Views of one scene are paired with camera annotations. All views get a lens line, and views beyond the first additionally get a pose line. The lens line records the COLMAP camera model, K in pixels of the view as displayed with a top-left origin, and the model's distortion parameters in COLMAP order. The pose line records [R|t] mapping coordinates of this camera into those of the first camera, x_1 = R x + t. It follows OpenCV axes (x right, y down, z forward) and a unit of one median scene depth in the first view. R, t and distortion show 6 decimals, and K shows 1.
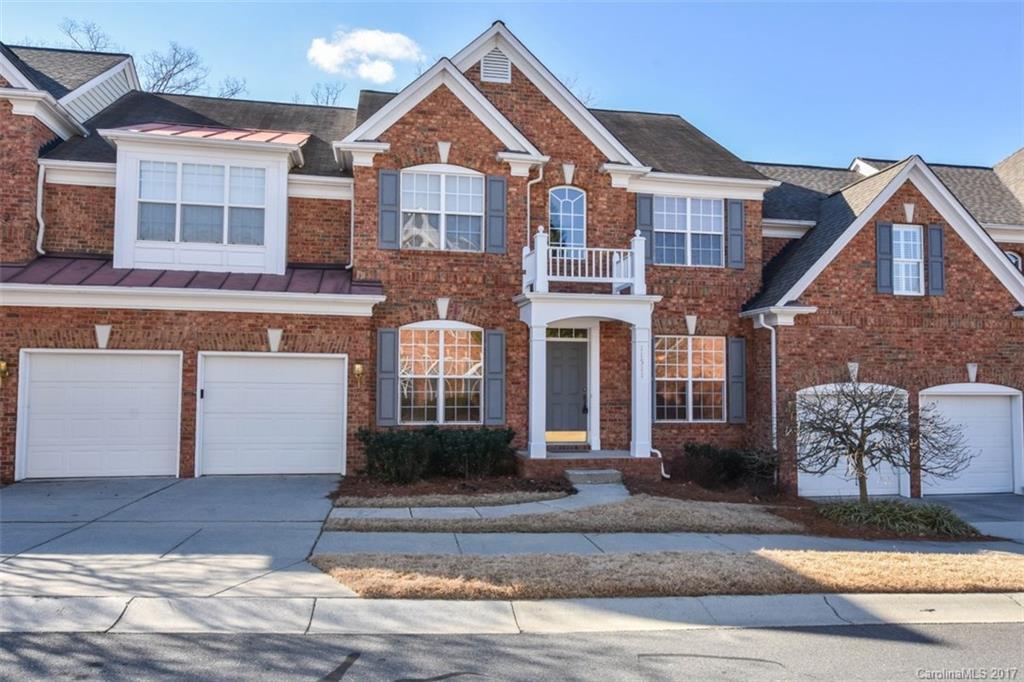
lens RADIAL K [[724.4, 0, 512.7], [0, 724.4, 341.7], [0, 0, 1]] dist [-0.011383, -0.001129]
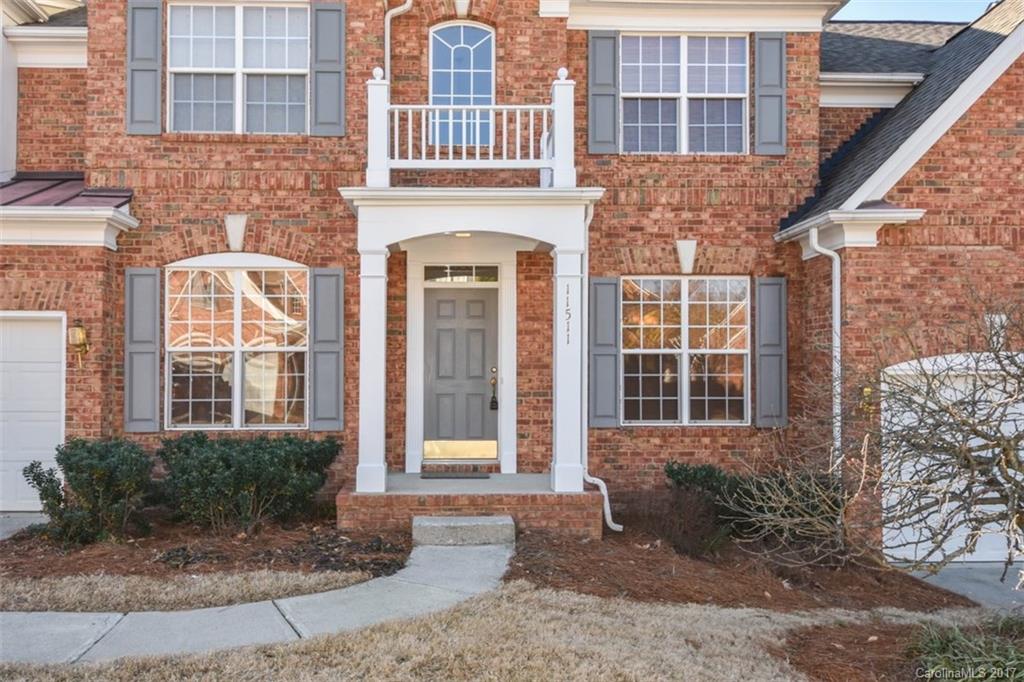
lens RADIAL K [[718.0, 0, 490.5], [0, 718.0, 367.4], [0, 0, 1]] dist [0.009790, -0.012099]
pose [[0.989538, -0.010561, -0.143886, 0.182471], [0.016347, 0.999102, 0.039093, 0.041841], [0.143344, -0.041036, 0.988822, 0.430660]]
